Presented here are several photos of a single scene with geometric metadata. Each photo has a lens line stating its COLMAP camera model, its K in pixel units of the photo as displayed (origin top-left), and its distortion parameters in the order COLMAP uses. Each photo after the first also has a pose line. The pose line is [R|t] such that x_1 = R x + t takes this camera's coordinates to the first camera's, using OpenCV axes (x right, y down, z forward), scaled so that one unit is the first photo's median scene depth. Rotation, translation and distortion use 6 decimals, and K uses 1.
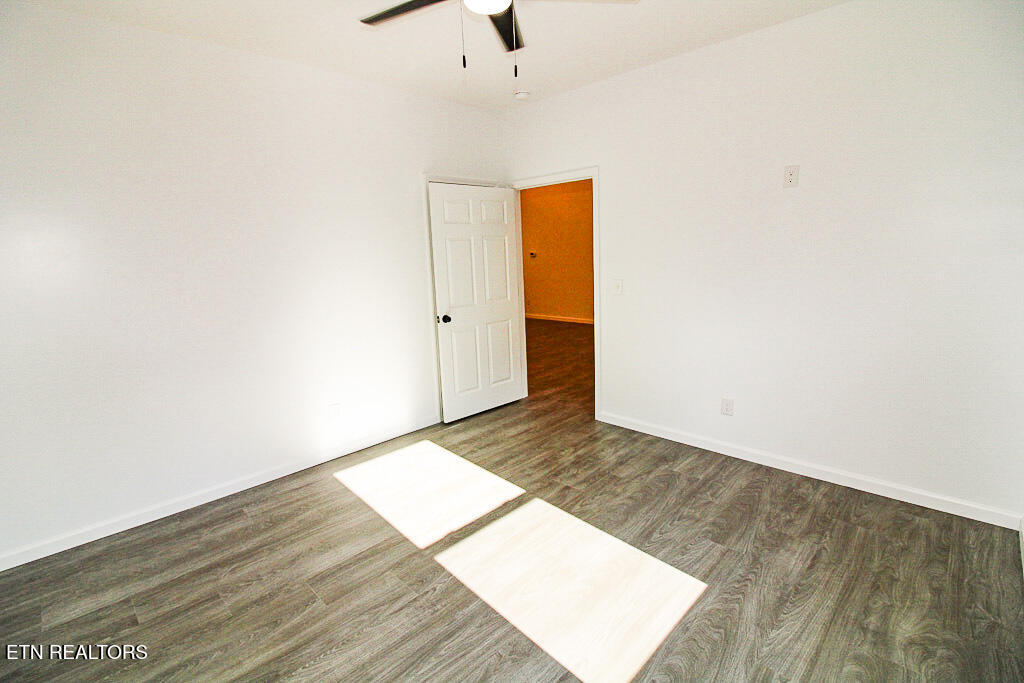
lens RADIAL K [[467.0, 0, 512.0], [0, 467.0, 341.5], [0, 0, 1]] dist [-0.019059, -0.000587]
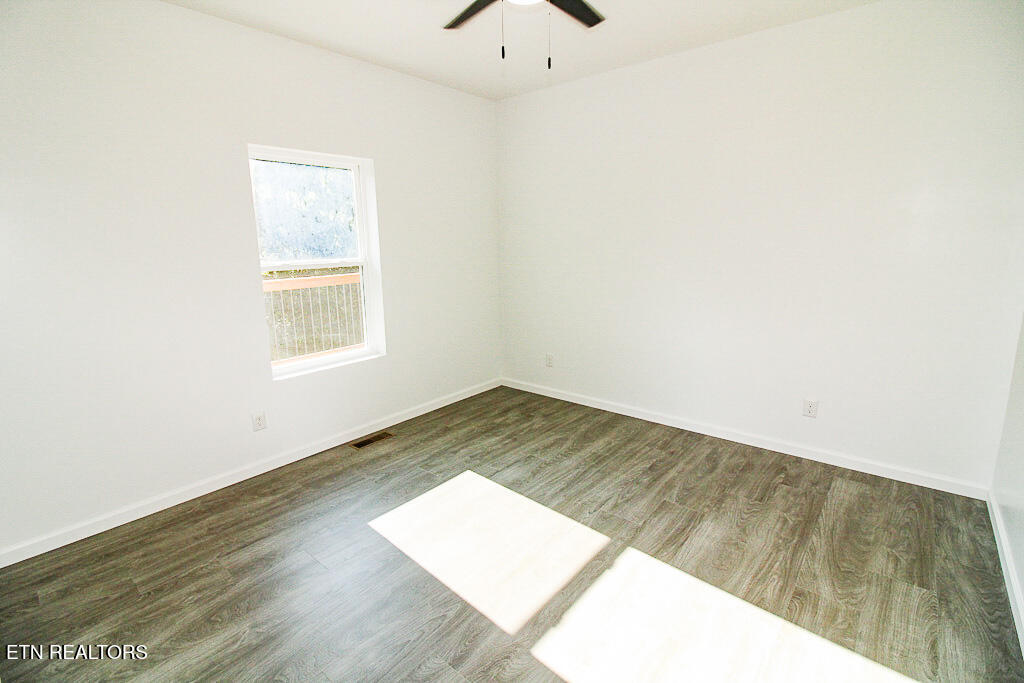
lens RADIAL K [[473.3, 0, 511.7], [0, 473.3, 327.5], [0, 0, 1]] dist [0.001955, -0.015458]
pose [[-0.995599, 0.066188, -0.066343, 0.067032], [0.037574, 0.930474, 0.364426, -0.289009], [0.085851, 0.360330, -0.928866, 1.472604]]
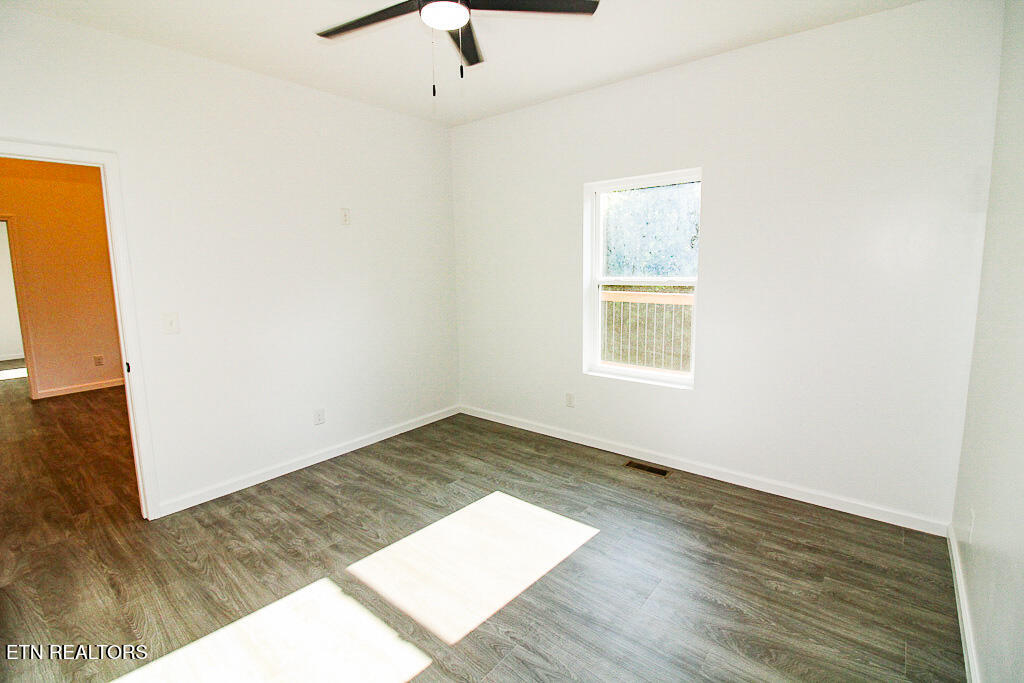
lens RADIAL K [[473.3, 0, 511.7], [0, 473.3, 327.5], [0, 0, 1]] dist [0.001955, -0.015458]
pose [[-0.090640, -0.098657, 0.990985, -0.767986], [0.205597, 0.971791, 0.115551, -0.114052], [-0.974430, 0.214218, -0.067799, 0.694432]]
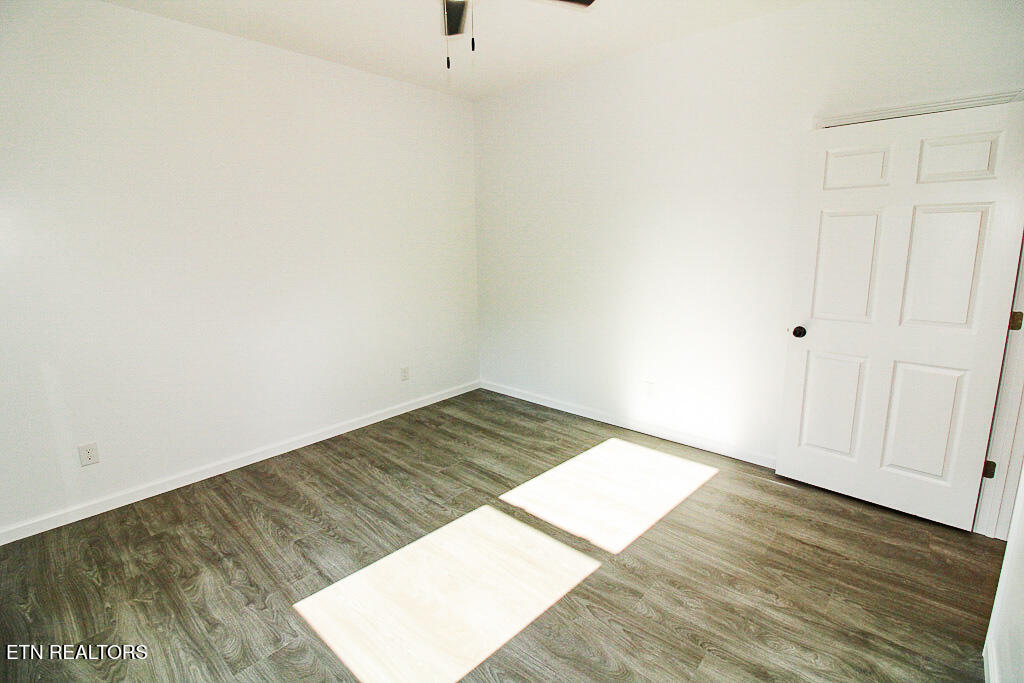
lens RADIAL K [[473.3, 0, 511.7], [0, 473.3, 327.5], [0, 0, 1]] dist [0.001955, -0.015458]
pose [[0.044156, 0.216794, -0.975218, 0.733991], [-0.173071, 0.963070, 0.206257, -0.177139], [0.983919, 0.159674, 0.080046, 0.745381]]
